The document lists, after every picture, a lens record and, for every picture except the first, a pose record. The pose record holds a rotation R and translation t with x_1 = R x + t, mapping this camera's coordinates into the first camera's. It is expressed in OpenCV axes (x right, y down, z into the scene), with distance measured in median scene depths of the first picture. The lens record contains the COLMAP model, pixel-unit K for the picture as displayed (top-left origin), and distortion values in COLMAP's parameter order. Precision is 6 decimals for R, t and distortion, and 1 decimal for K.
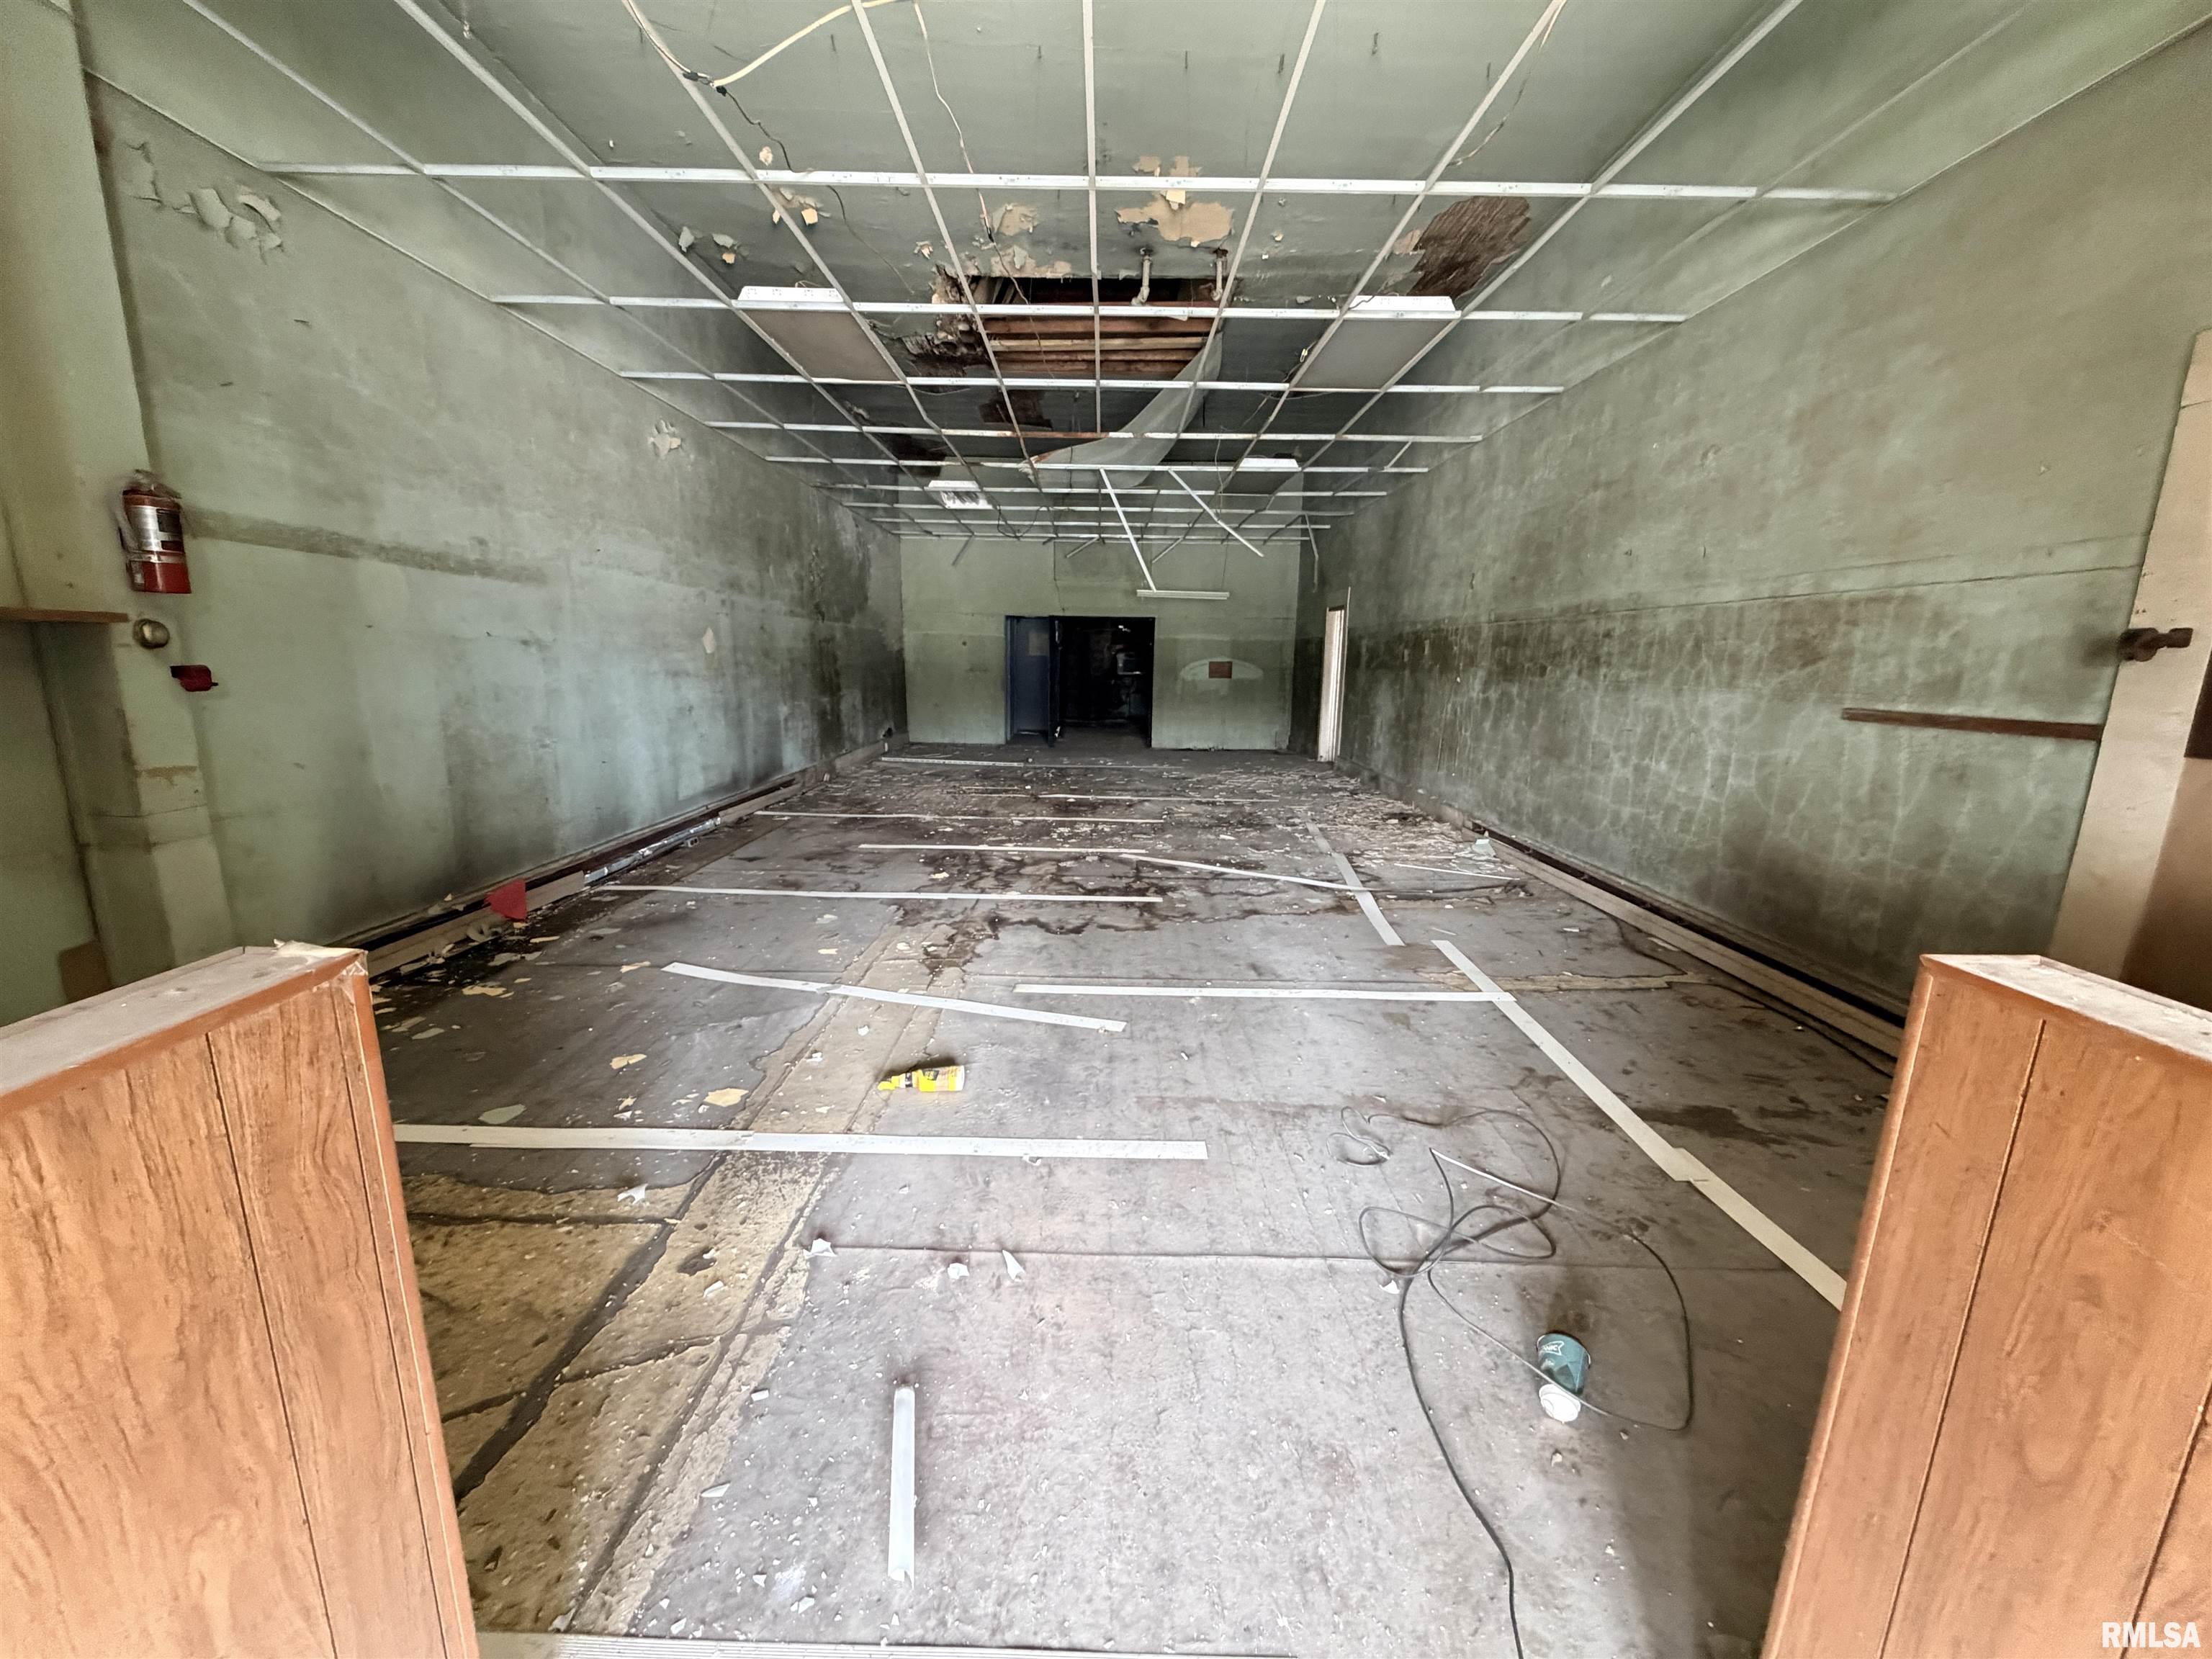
lens RADIAL K [[878.9, 0, 1100.6], [0, 878.9, 833.5], [0, 0, 1]] dist [0.002136, -0.000407]
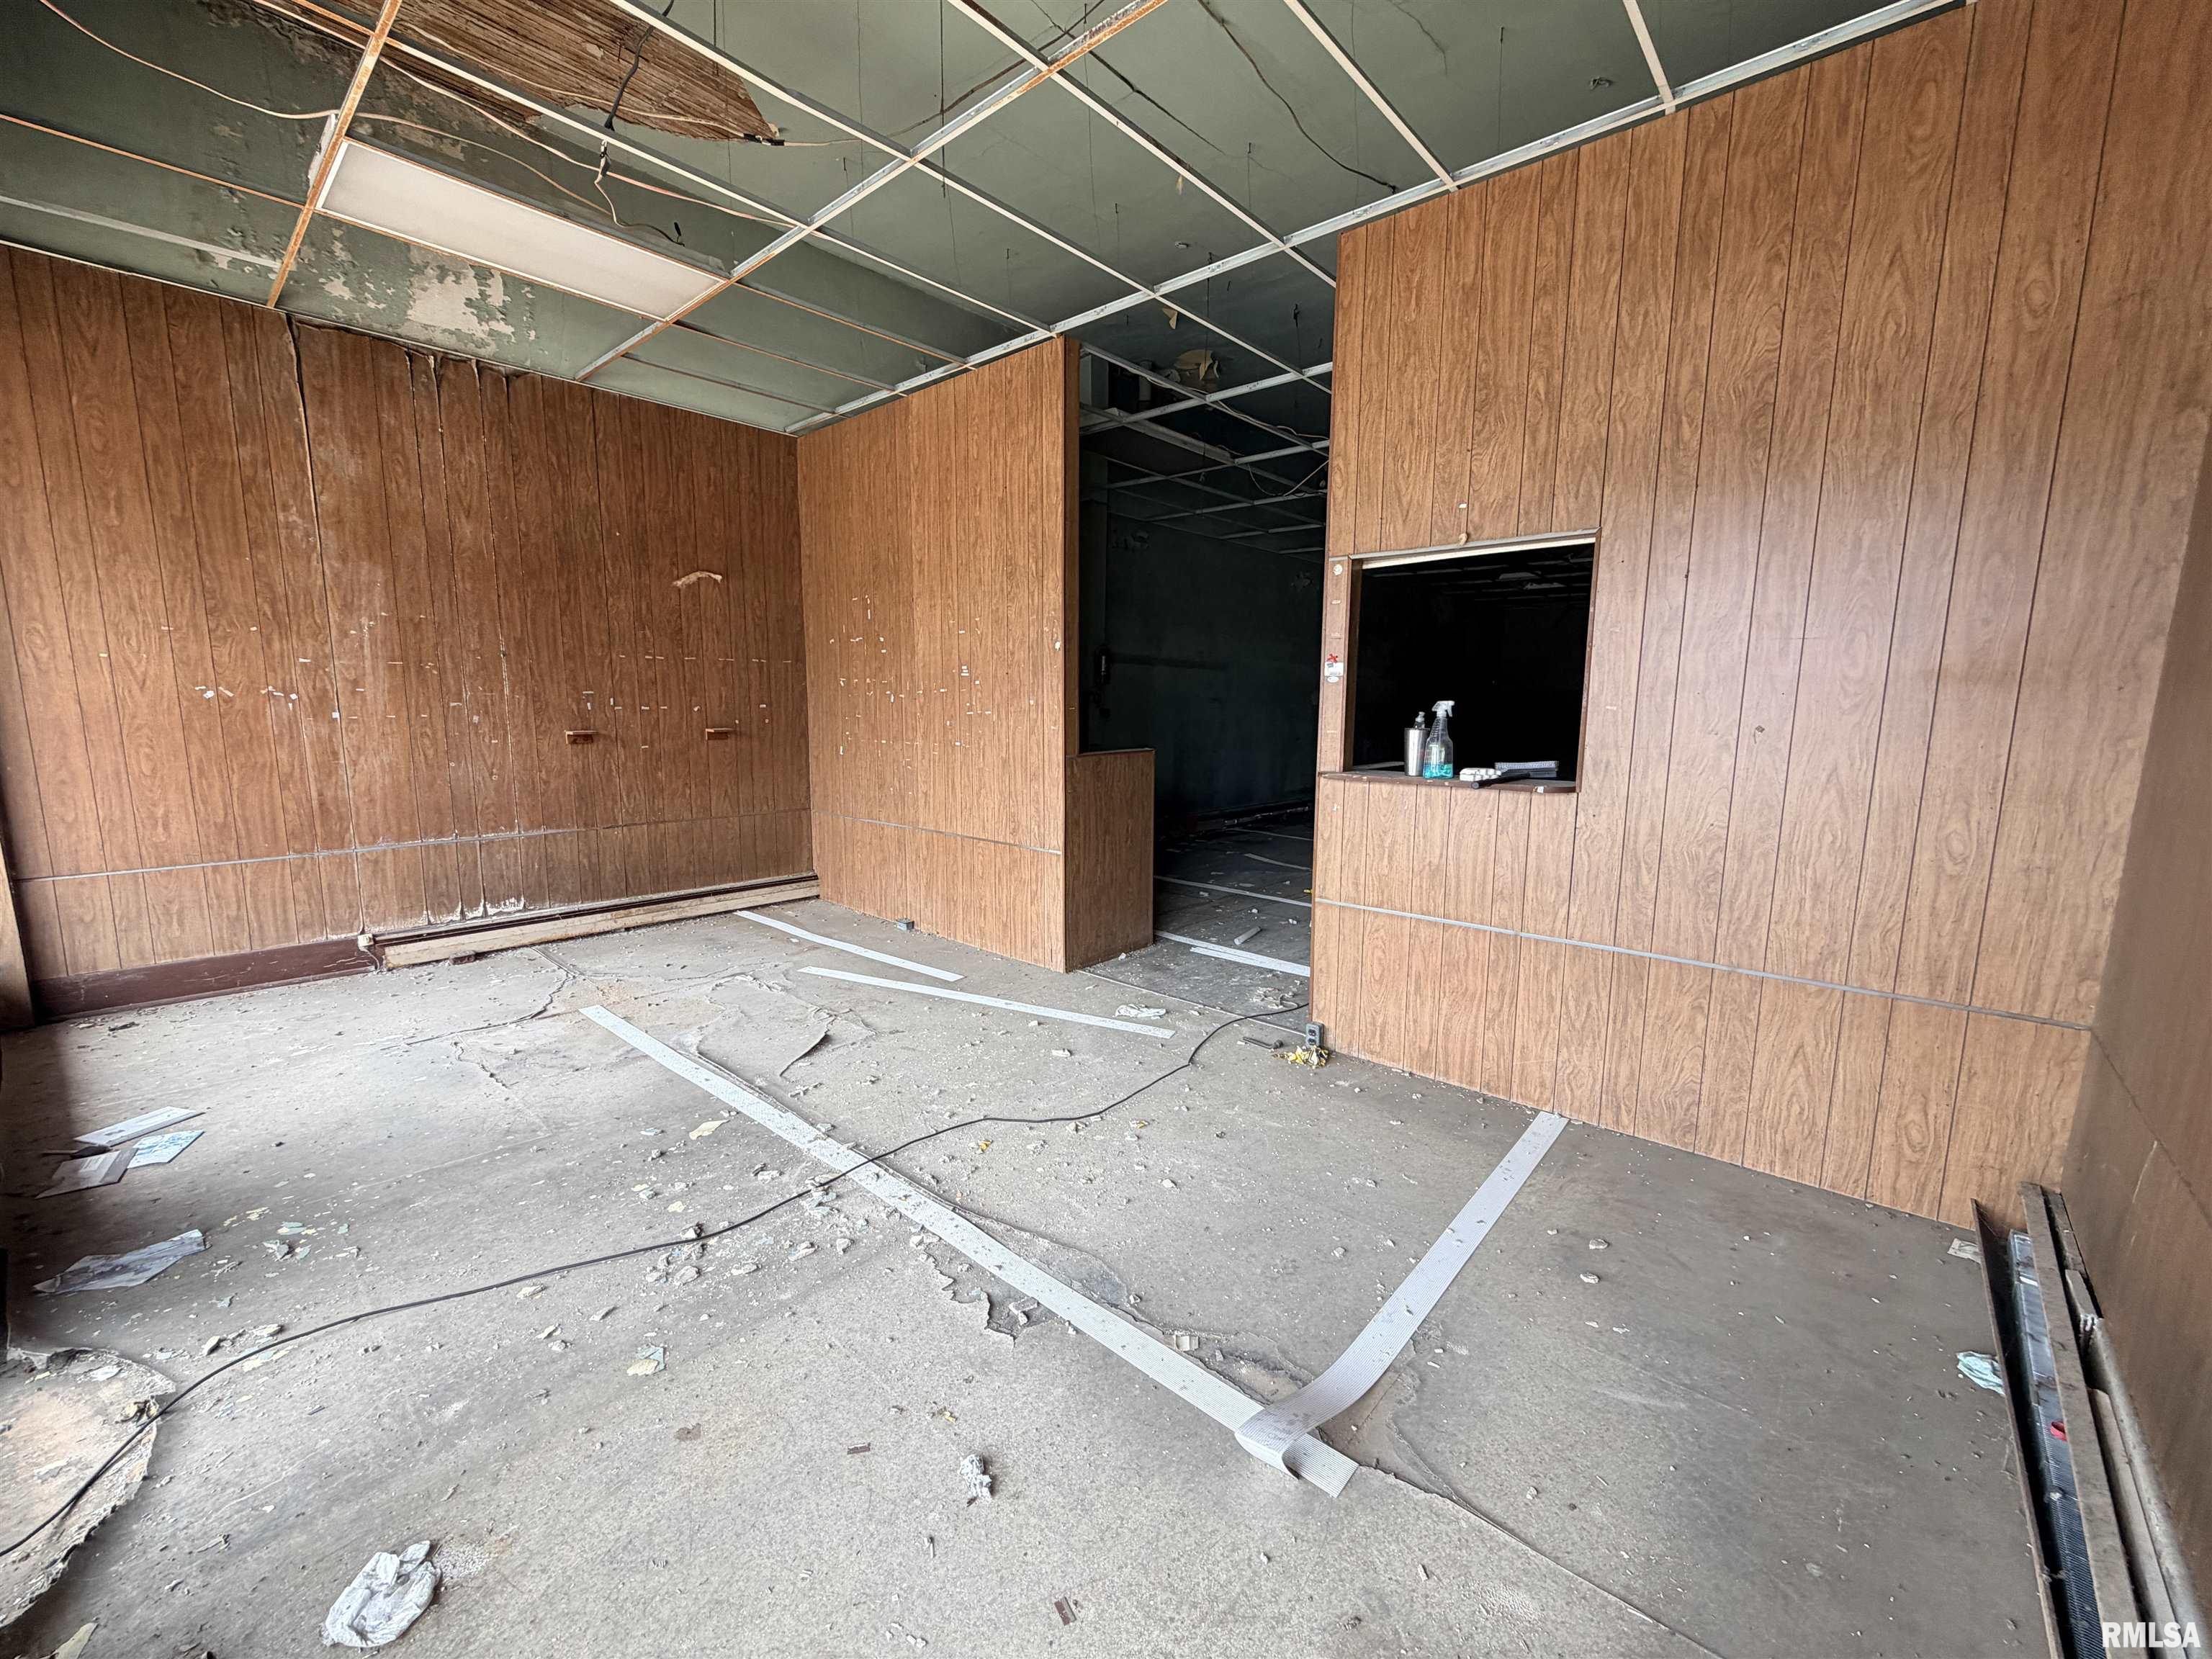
lens RADIAL K [[878.9, 0, 1106.8], [0, 878.9, 827.3], [0, 0, 1]] dist [0.002136, -0.000407]
pose [[0.749537, 0.081379, -0.656941, 0.605870], [-0.128103, 0.991486, -0.023338, 0.177924], [0.649449, 0.101649, 0.753580, -0.768098]]
